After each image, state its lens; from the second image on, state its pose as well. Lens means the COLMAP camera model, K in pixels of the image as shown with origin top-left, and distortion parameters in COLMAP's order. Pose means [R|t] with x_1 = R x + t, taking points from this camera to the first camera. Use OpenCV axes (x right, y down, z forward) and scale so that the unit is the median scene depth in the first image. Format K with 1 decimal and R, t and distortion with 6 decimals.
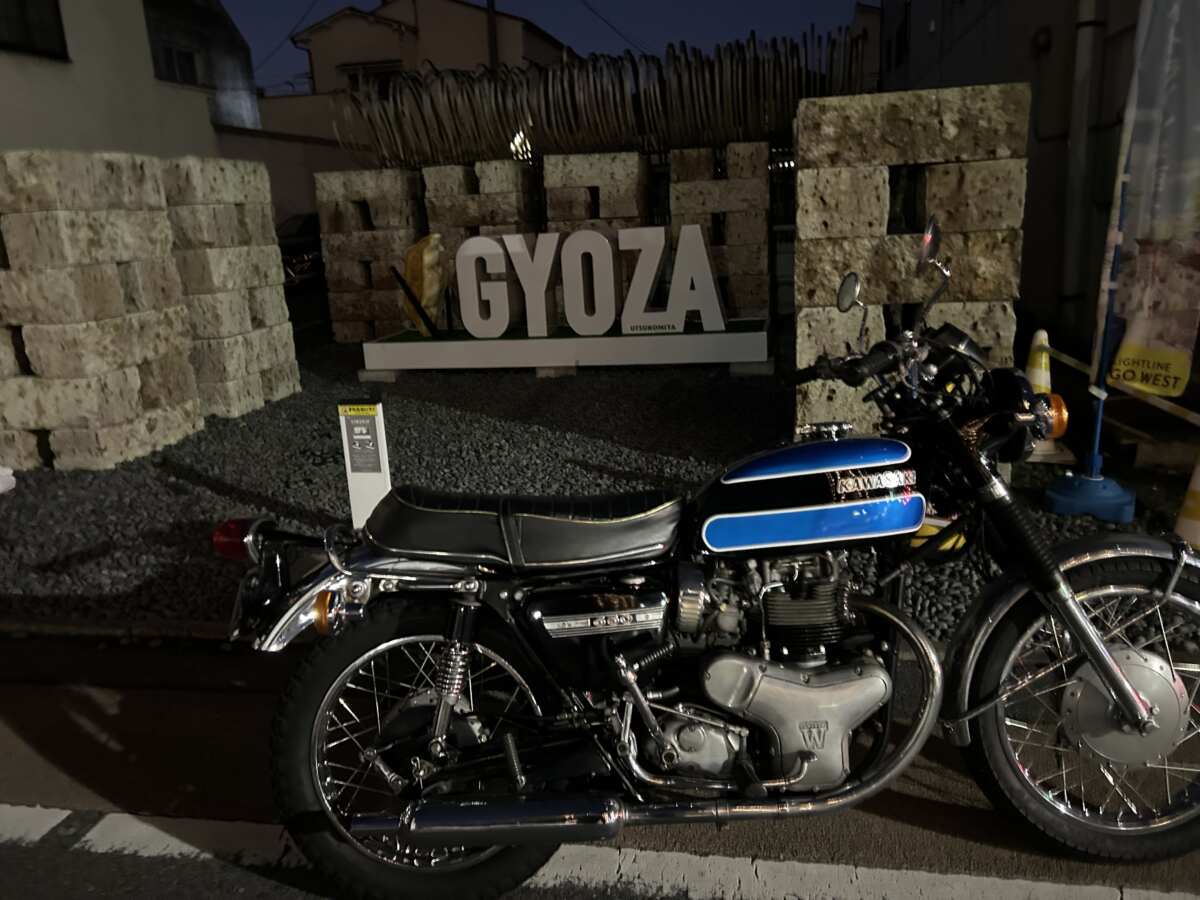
lens RADIAL K [[879.1, 0, 578.0], [0, 879.1, 447.6], [0, 0, 1]] dist [0.081291, -0.095136]
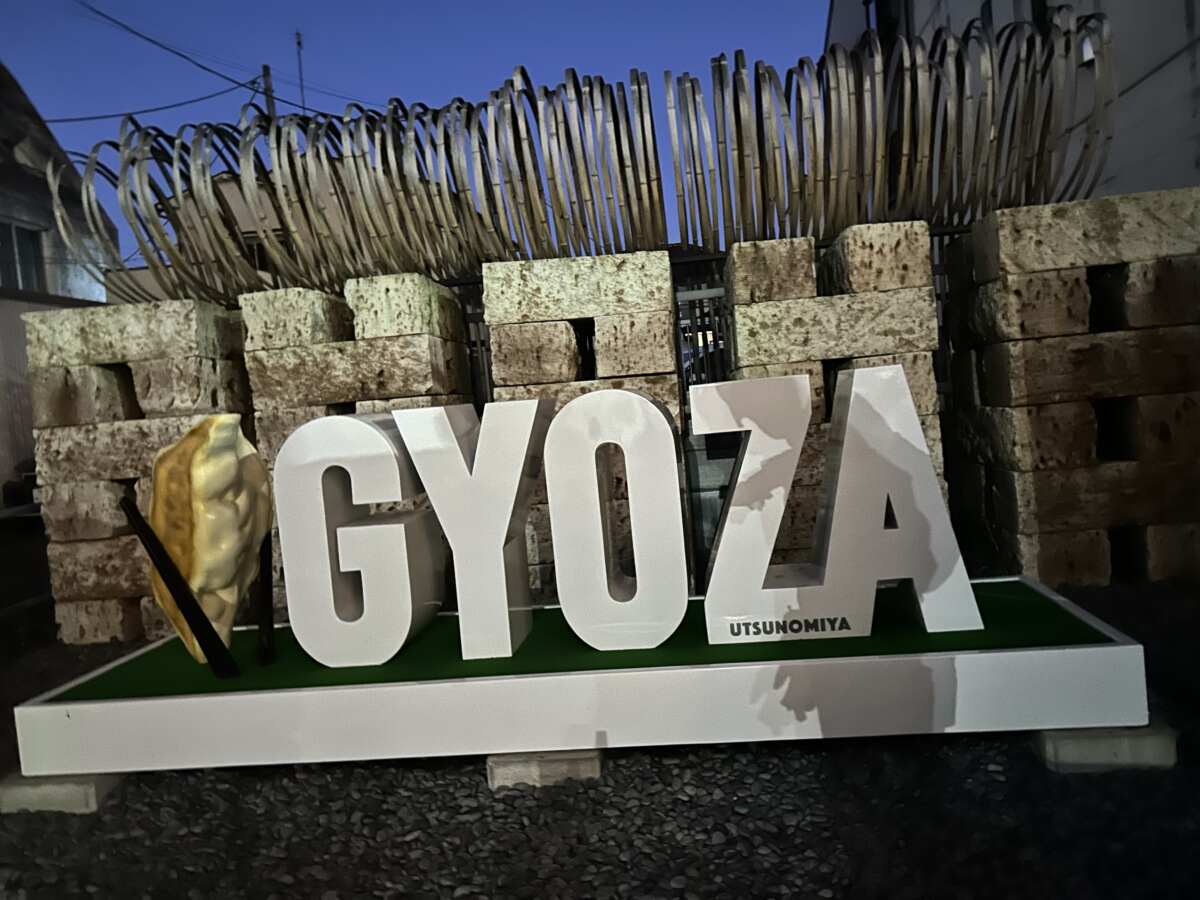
lens RADIAL K [[879.1, 0, 578.0], [0, 879.1, 447.6], [0, 0, 1]] dist [0.081291, -0.095136]
pose [[0.995357, -0.037347, 0.088706, -0.036165], [0.055264, 0.976343, -0.209044, -0.130383], [-0.078800, 0.212976, 0.973875, 0.583437]]
